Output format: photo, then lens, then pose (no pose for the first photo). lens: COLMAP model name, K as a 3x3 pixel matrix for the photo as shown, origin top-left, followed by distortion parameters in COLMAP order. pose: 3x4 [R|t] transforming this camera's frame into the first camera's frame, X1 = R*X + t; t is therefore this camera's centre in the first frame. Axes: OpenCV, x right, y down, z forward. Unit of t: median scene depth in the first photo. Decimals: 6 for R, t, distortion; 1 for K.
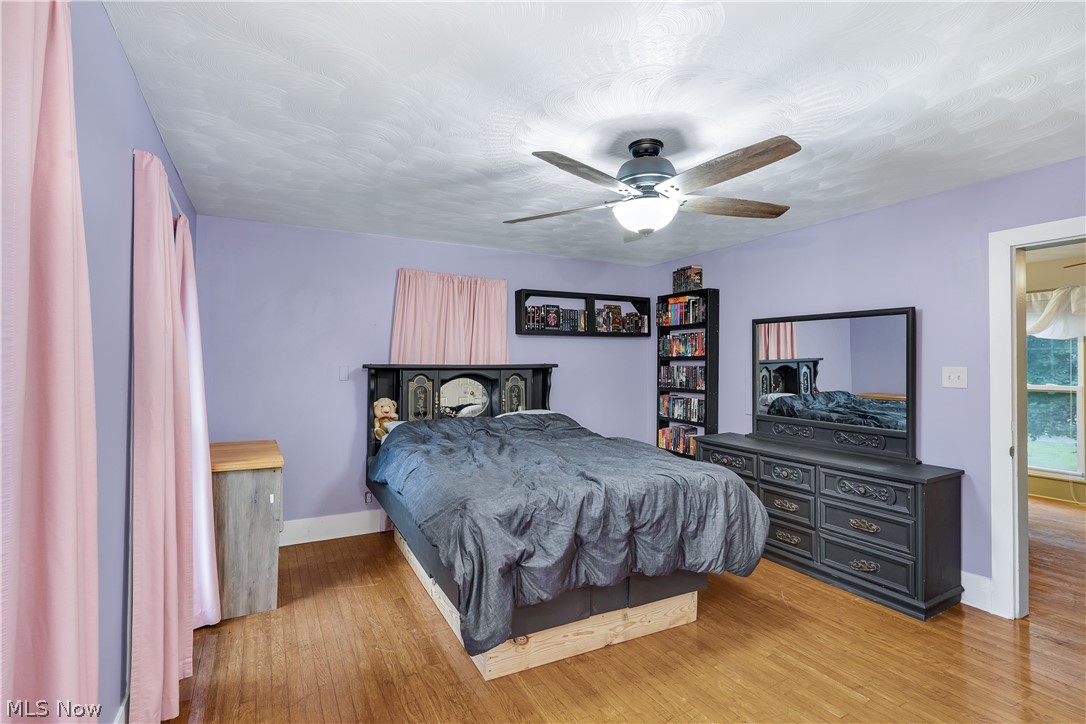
lens RADIAL K [[515.6, 0, 525.8], [0, 515.6, 351.7], [0, 0, 1]] dist [-0.000353, 0.000051]
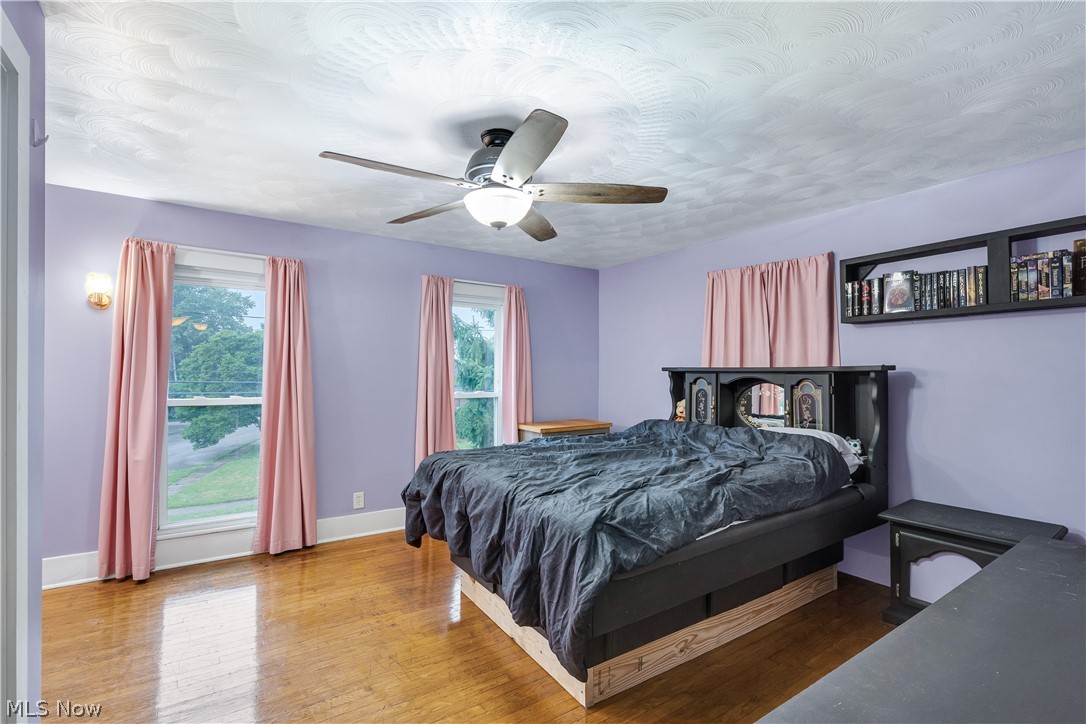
lens RADIAL K [[492.3, 0, 539.0], [0, 492.3, 366.2], [0, 0, 1]] dist [-0.004581, 0.000214]
pose [[0.126864, -0.013447, -0.991829, 0.673515], [0.019080, 0.999756, -0.011114, 0.026224], [0.991737, -0.017514, 0.127089, 0.555438]]
